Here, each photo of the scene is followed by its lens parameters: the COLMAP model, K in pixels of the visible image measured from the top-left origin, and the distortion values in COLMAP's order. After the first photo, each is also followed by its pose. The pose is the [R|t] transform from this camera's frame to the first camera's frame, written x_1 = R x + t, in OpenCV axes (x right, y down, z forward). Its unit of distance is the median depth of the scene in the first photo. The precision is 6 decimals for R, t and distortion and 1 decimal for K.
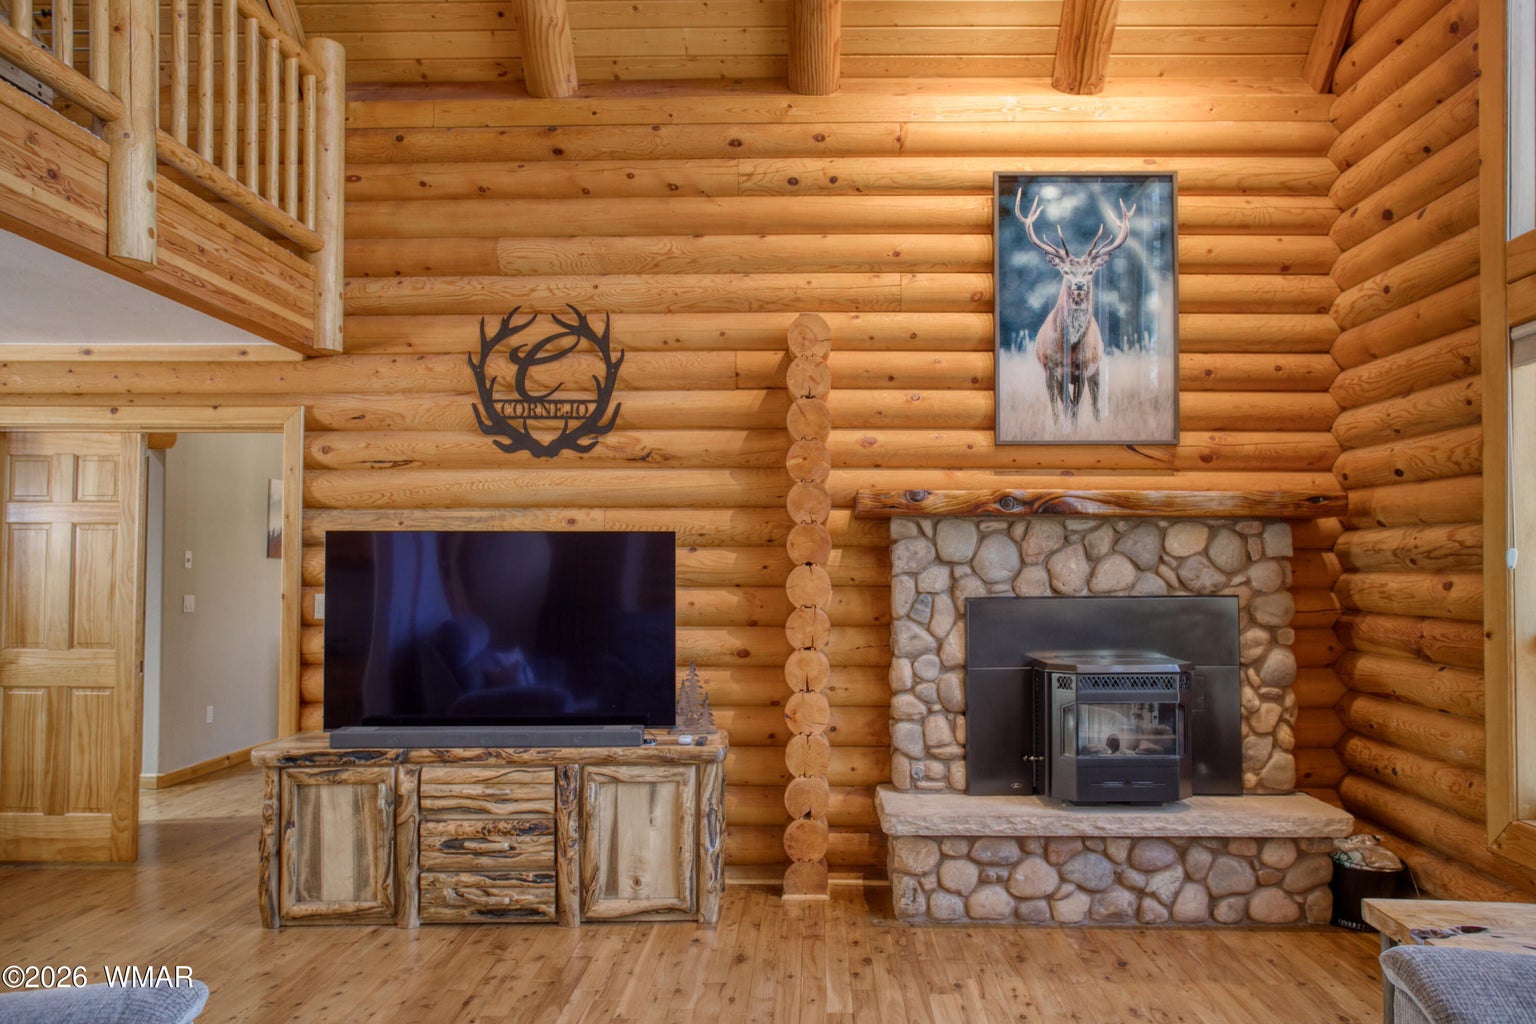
lens RADIAL K [[1100.5, 0, 806.1], [0, 1100.5, 529.2], [0, 0, 1]] dist [-0.060042, 0.060054]
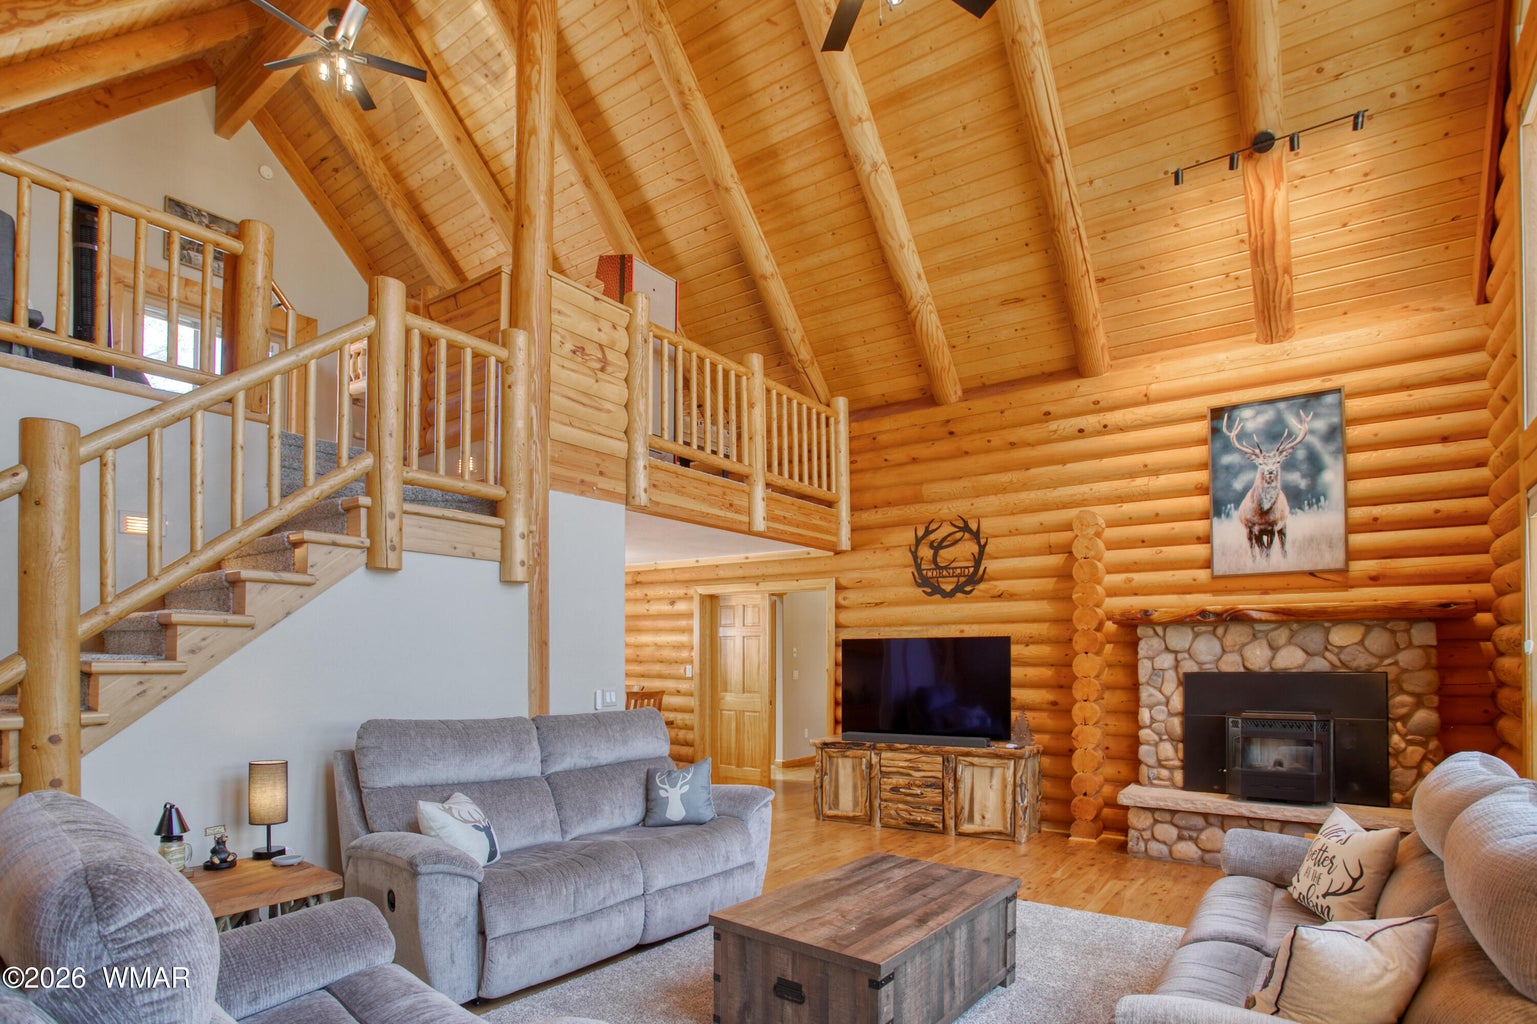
lens RADIAL K [[763.7, 0, 712.6], [0, 763.7, 523.4], [0, 0, 1]] dist [-0.066800, 0.023182]
pose [[0.799838, -0.100974, -0.591661, 0.243619], [0.019905, 0.989668, -0.141989, -0.014846], [0.599885, 0.101792, 0.793584, -0.331130]]
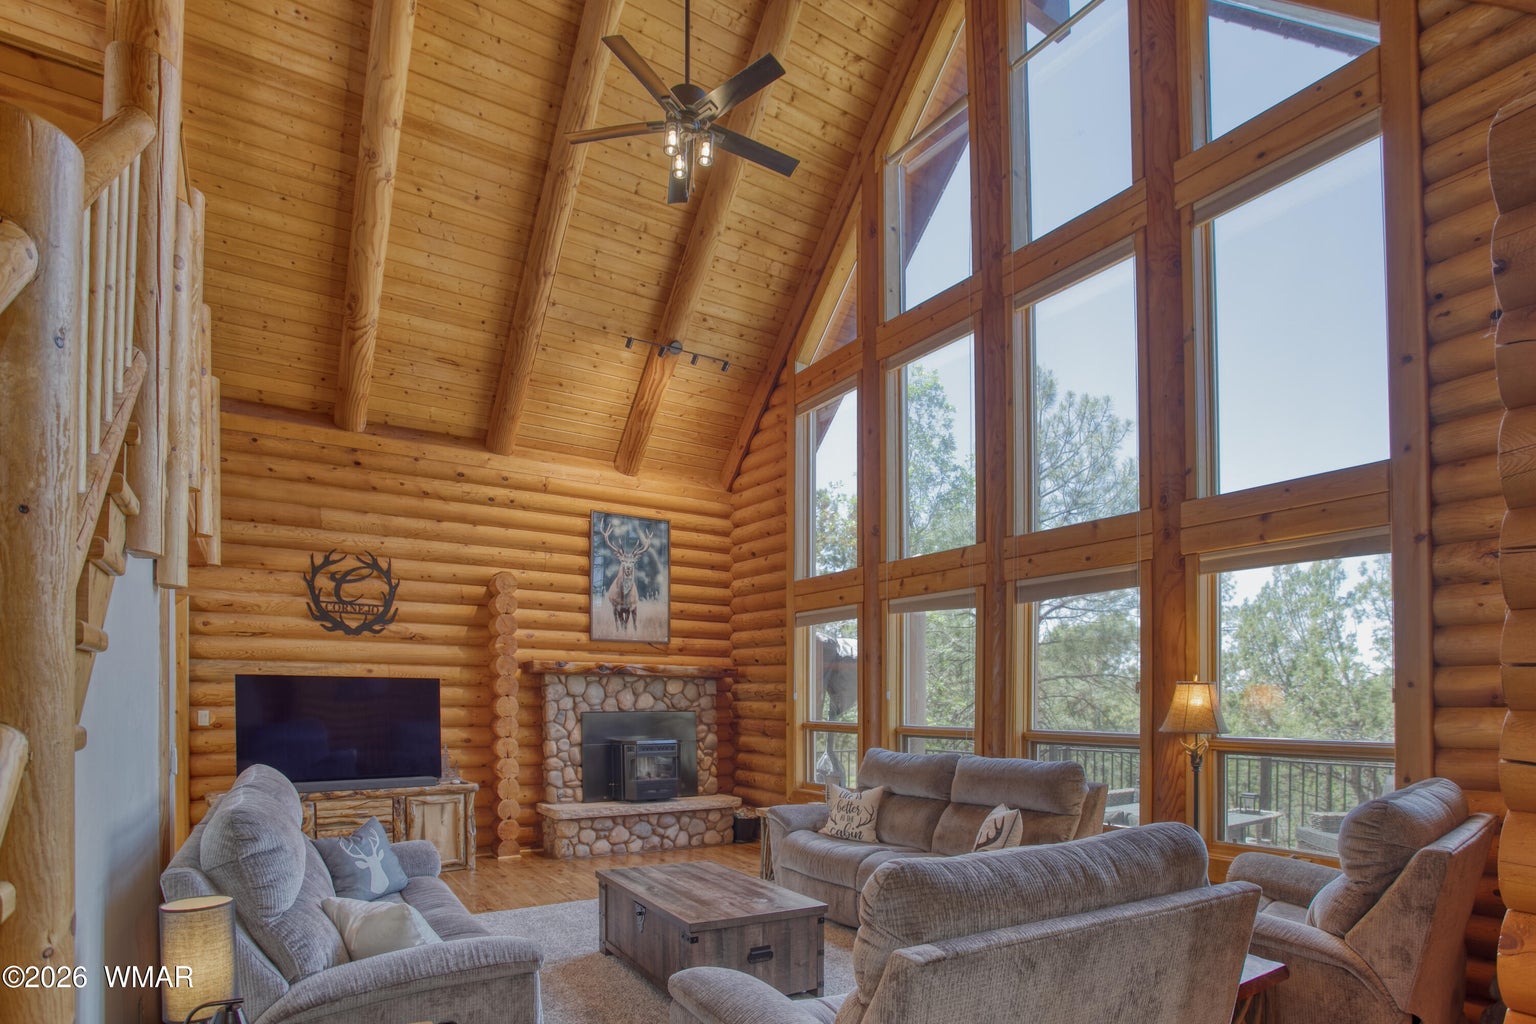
lens RADIAL K [[763.2, 0, 758.6], [0, 763.2, 527.9], [0, 0, 1]] dist [-0.066800, 0.023182]
pose [[0.858116, 0.111320, 0.501243, -0.319947], [-0.019587, 0.982601, -0.184692, -0.024277], [-0.513082, 0.148669, 0.845366, -0.467895]]
